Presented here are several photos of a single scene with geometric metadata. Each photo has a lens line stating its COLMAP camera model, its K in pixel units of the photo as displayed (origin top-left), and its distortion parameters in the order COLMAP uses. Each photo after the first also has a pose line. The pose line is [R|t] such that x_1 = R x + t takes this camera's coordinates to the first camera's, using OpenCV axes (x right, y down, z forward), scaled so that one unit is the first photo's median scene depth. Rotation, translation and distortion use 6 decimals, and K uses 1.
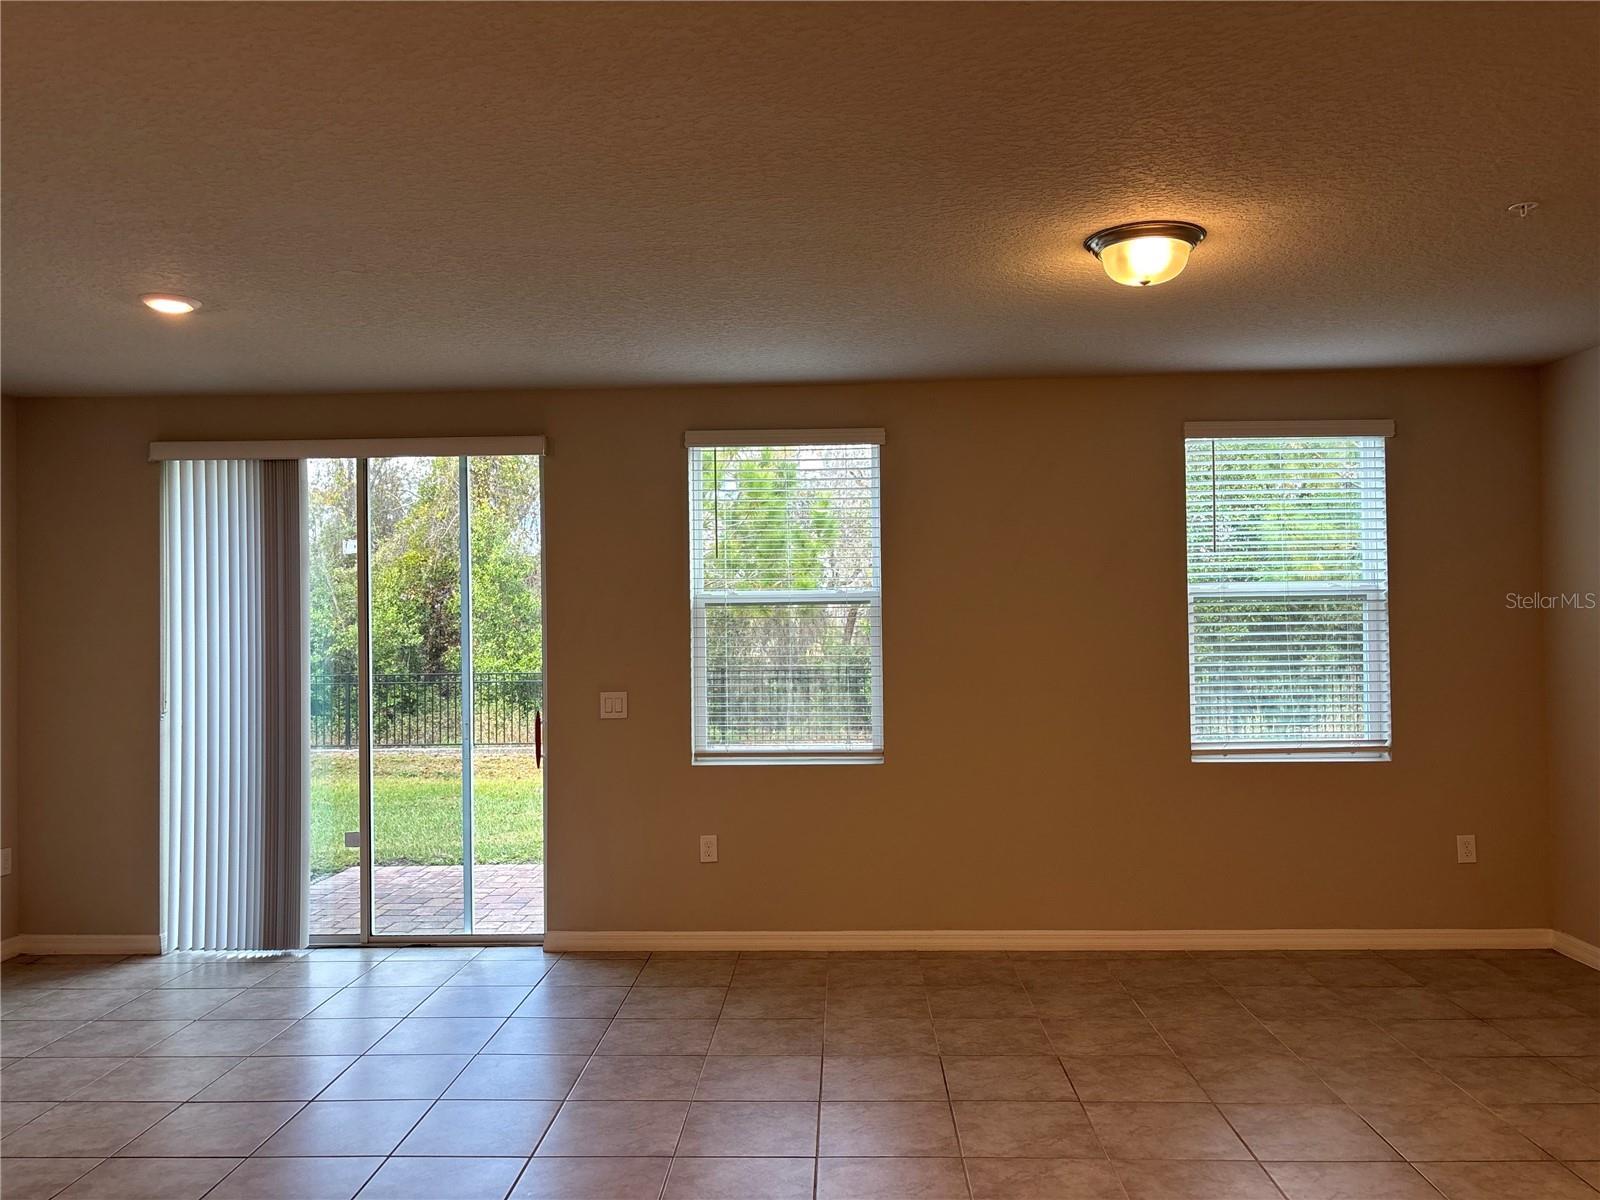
lens RADIAL K [[1200.5, 0, 807.0], [0, 1200.5, 603.3], [0, 0, 1]] dist [0.044985, -0.029830]
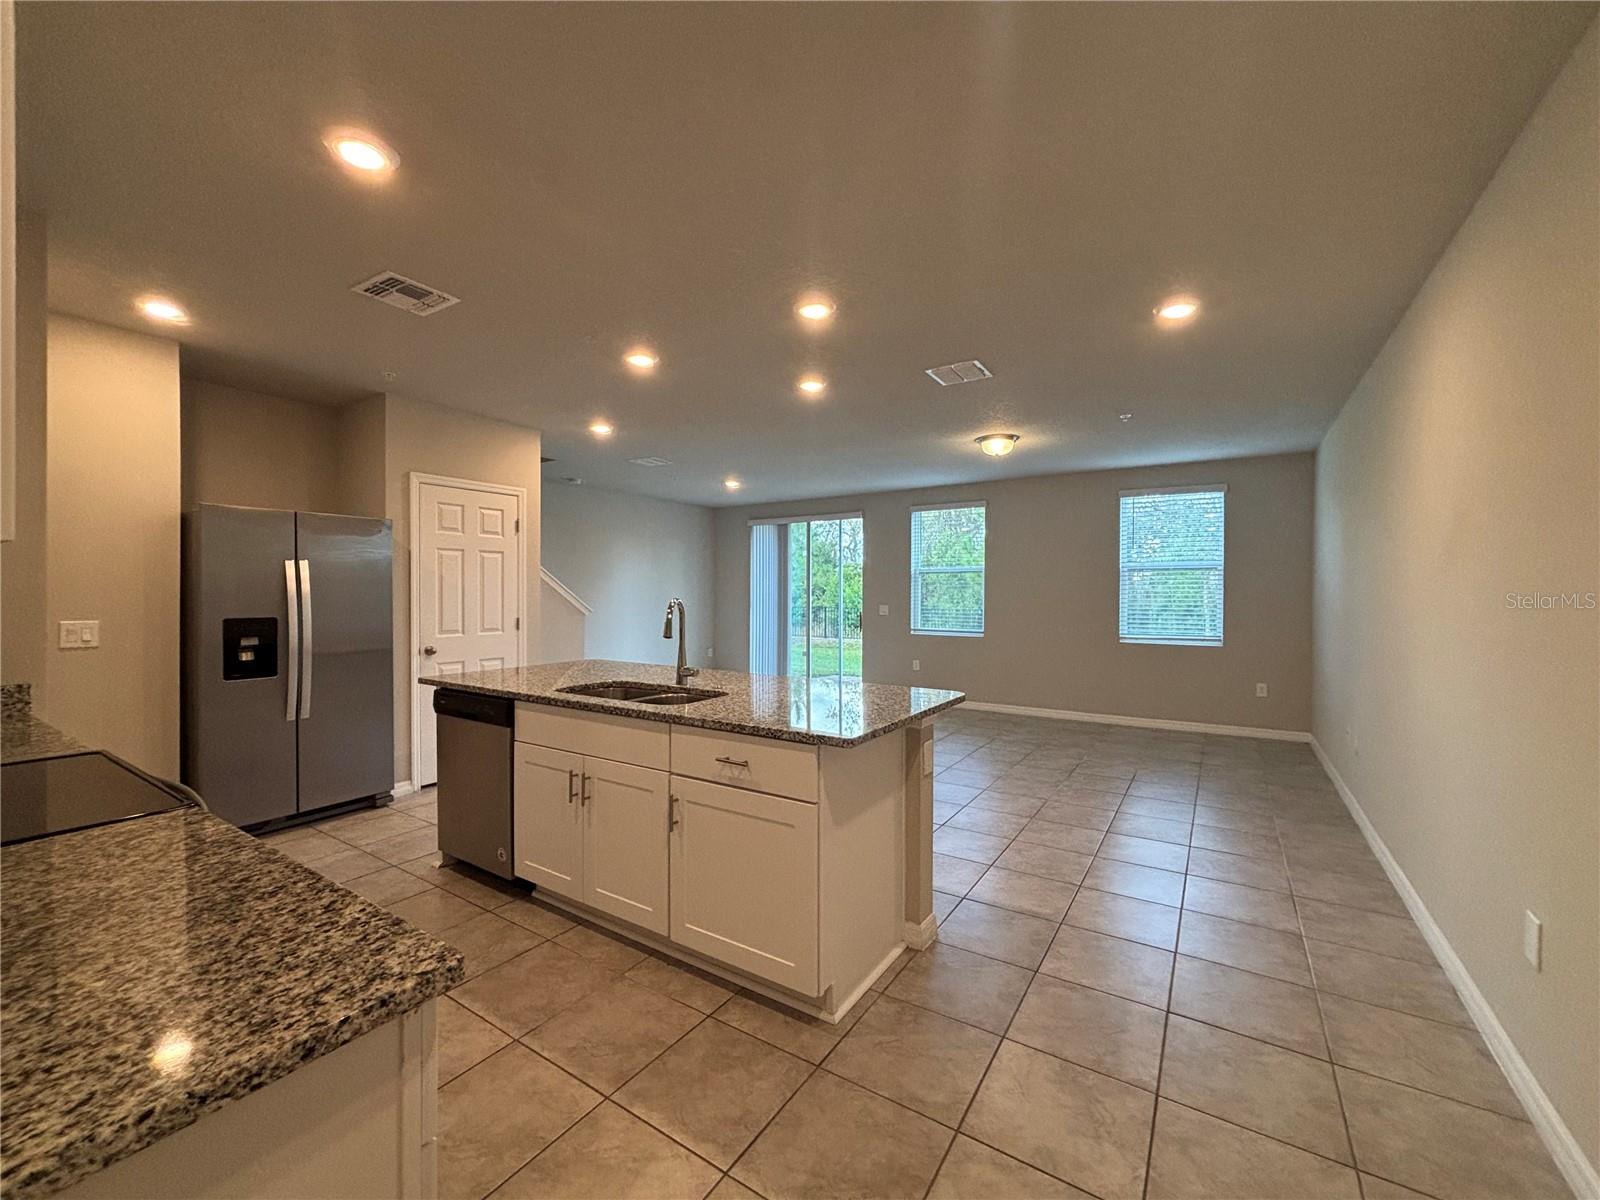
lens RADIAL K [[651.7, 0, 802.0], [0, 651.7, 598.4], [0, 0, 1]] dist [0.004833, -0.000027]
pose [[0.854010, 0.018798, -0.519916, 0.440180], [-0.000846, 0.999396, 0.034744, 0.007935], [0.520255, -0.029232, 0.853510, -0.342477]]
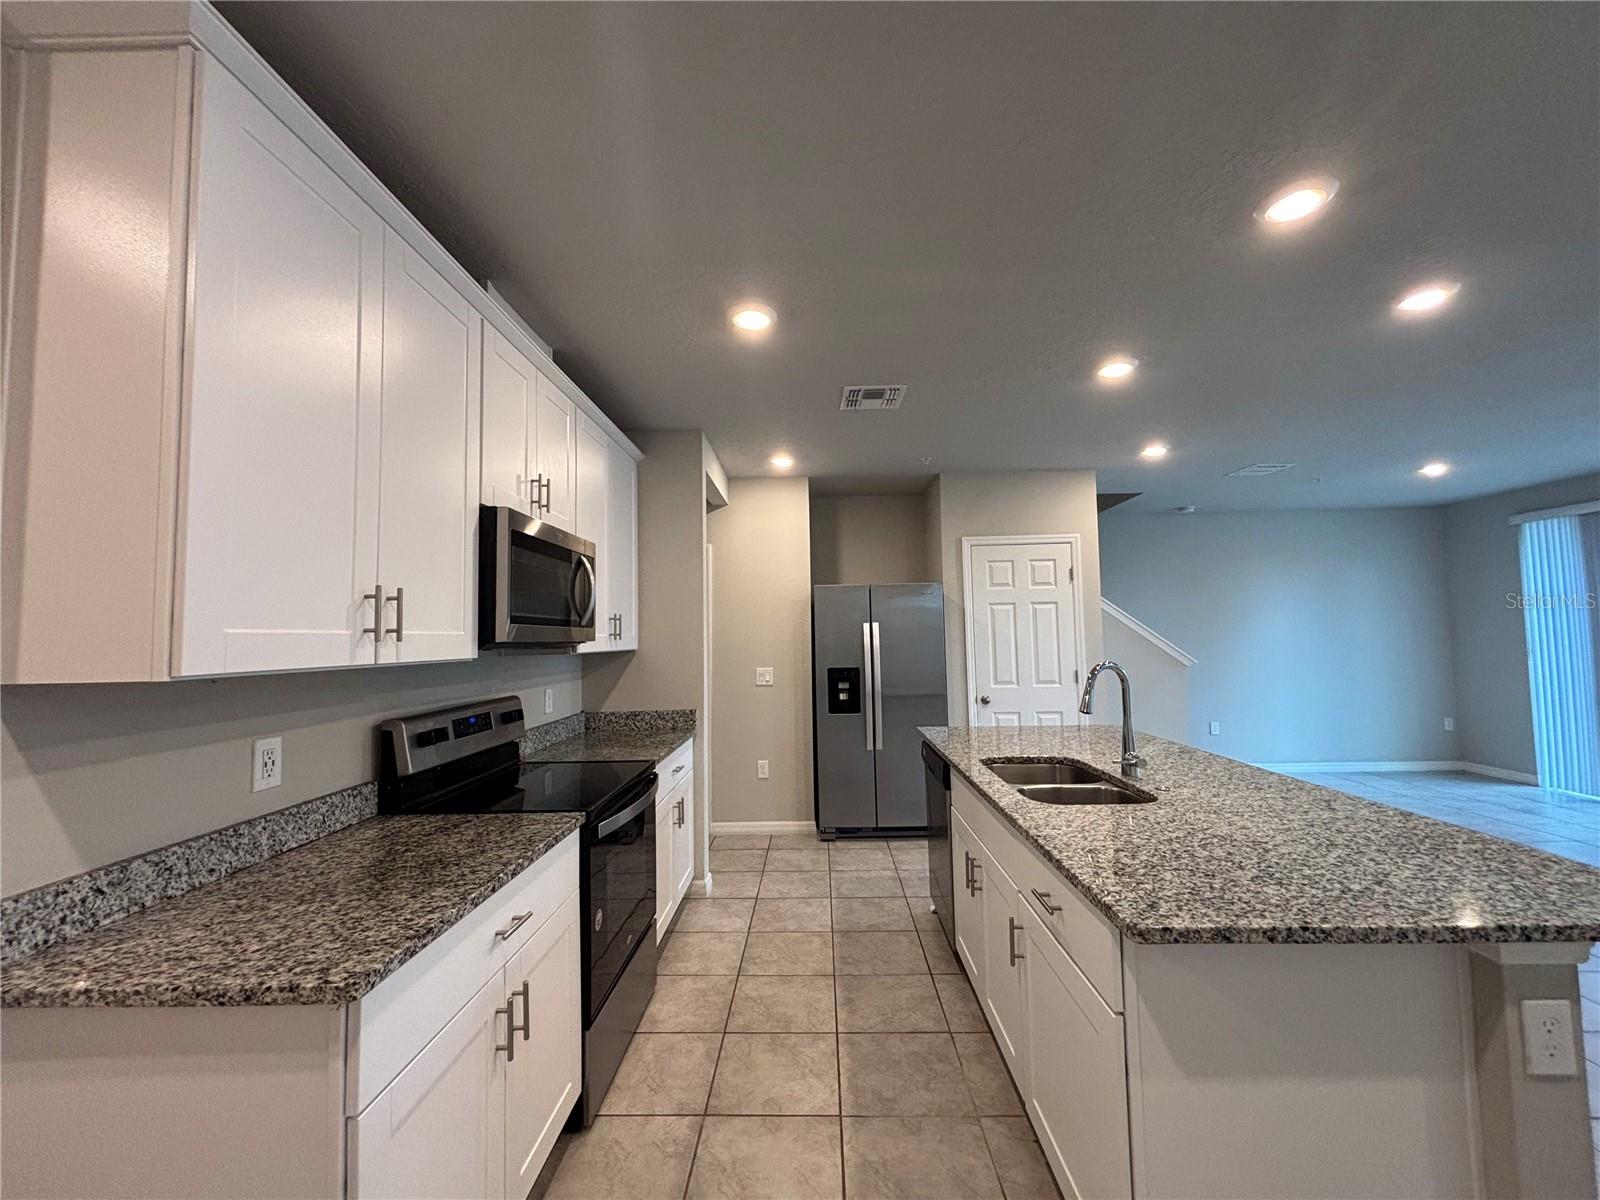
lens RADIAL K [[651.7, 0, 797.9], [0, 651.7, 597.5], [0, 0, 1]] dist [0.004833, -0.000027]
pose [[0.000229, -0.047682, -0.998863, 0.494081], [0.043152, 0.997933, -0.047628, -0.003442], [0.999068, -0.043092, 0.002286, -0.133318]]
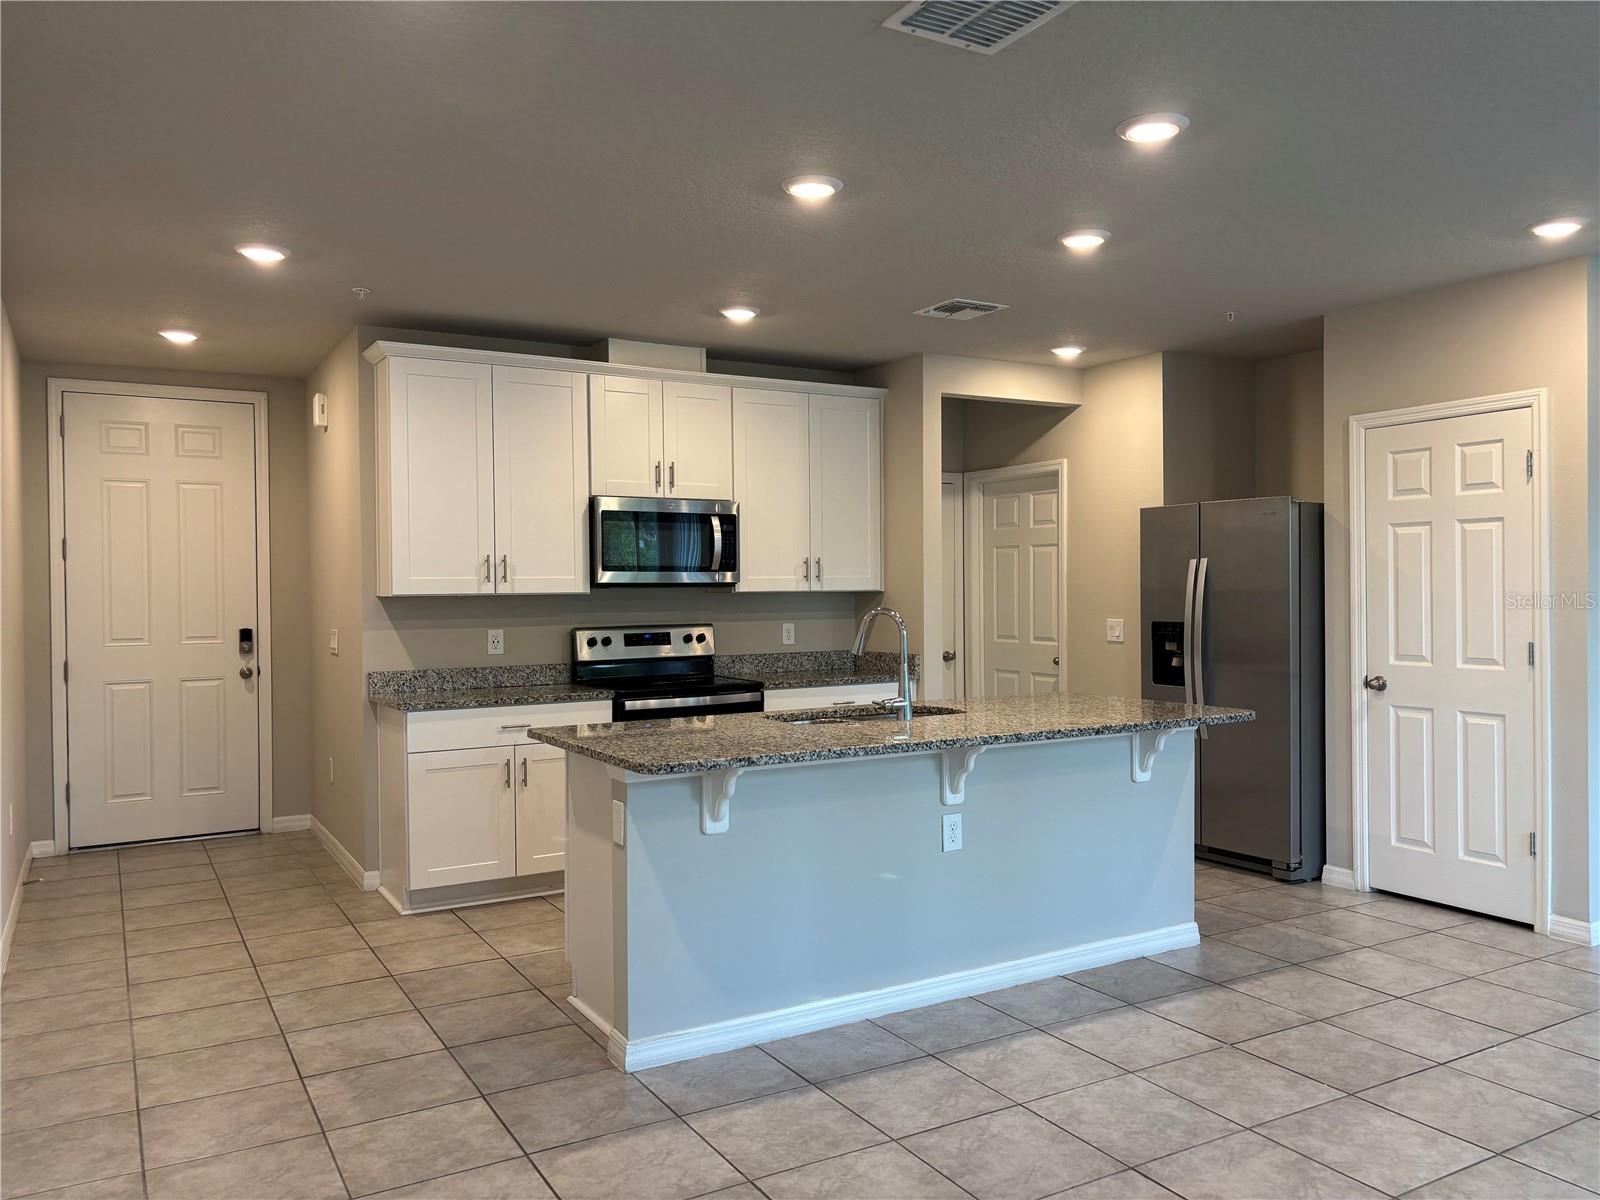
lens RADIAL K [[1200.5, 0, 809.8], [0, 1200.5, 597.9], [0, 0, 1]] dist [0.044985, -0.029830]
pose [[-0.848302, 0.024171, -0.528961, 0.531601], [0.033210, 0.999420, -0.007591, 0.024889], [0.528471, -0.024006, -0.848612, 0.711368]]
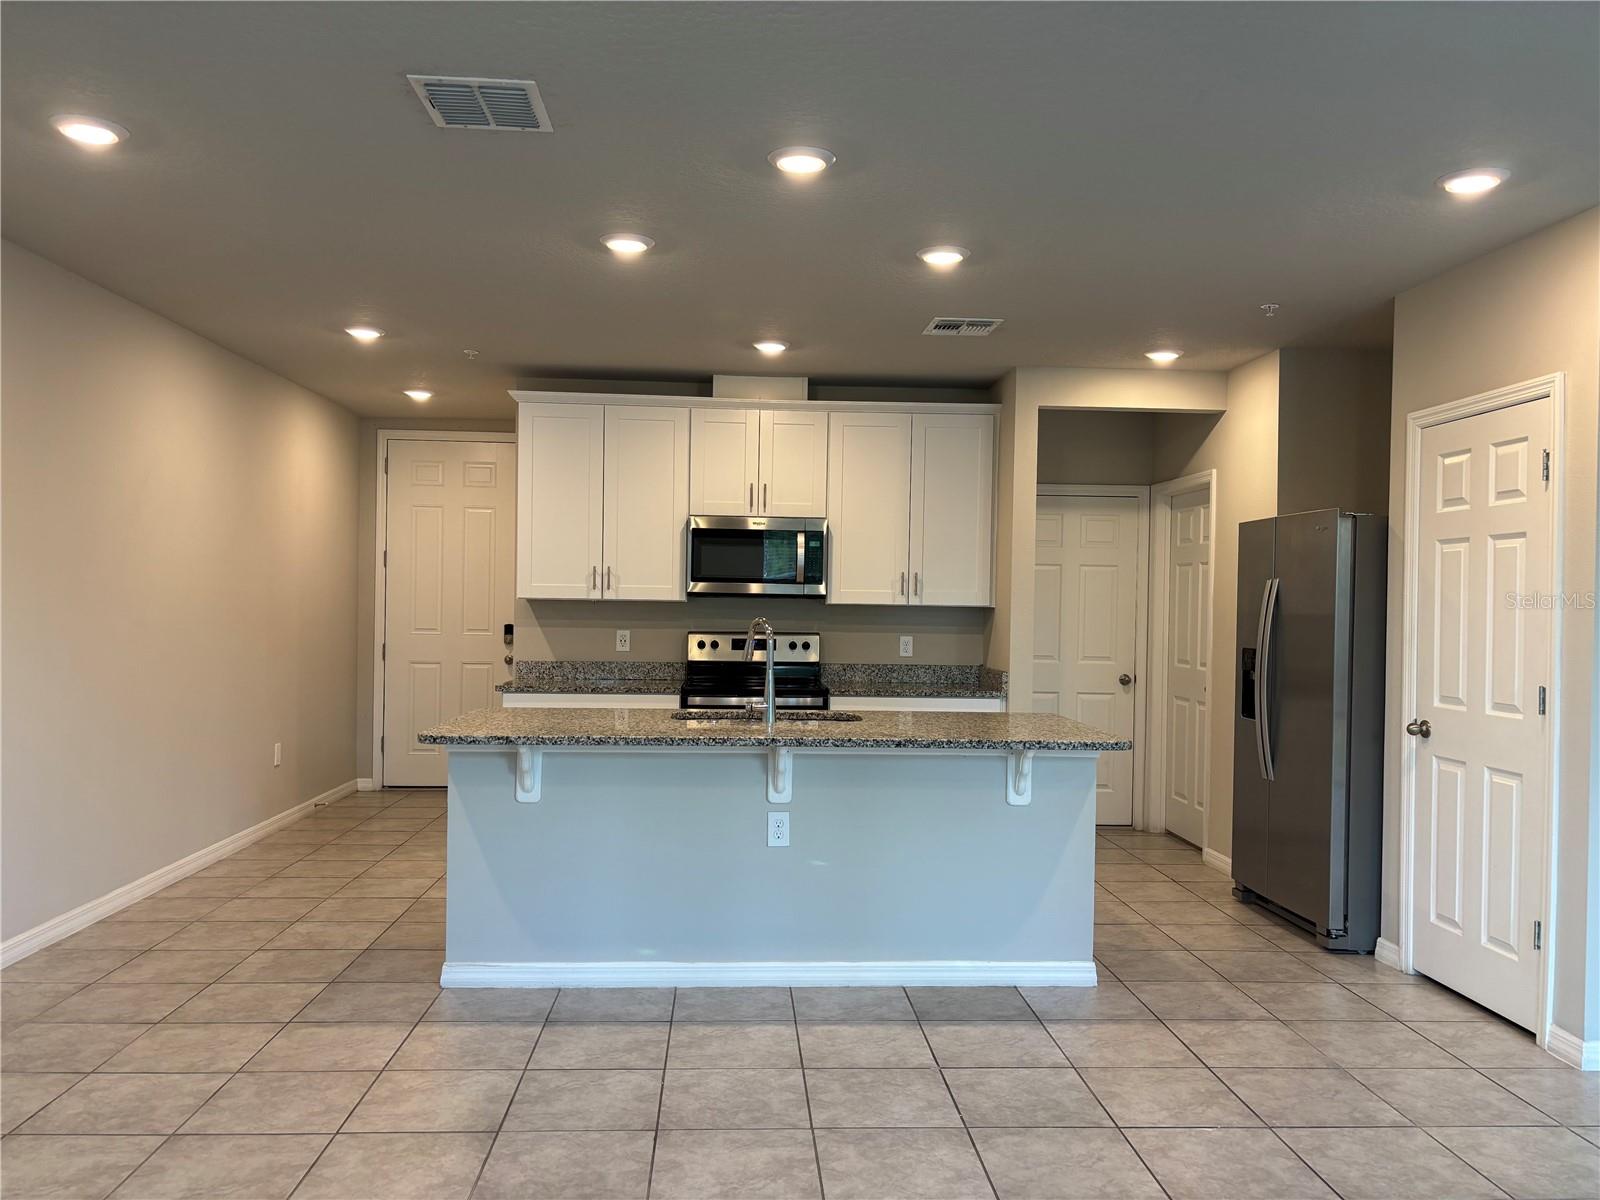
lens RADIAL K [[1200.5, 0, 794.0], [0, 1200.5, 603.1], [0, 0, 1]] dist [0.044985, -0.029830]
pose [[-0.996501, -0.004450, -0.083465, 0.118643], [-0.002441, 0.999705, -0.024153, 0.037336], [0.083548, -0.023864, -0.996218, 0.917353]]
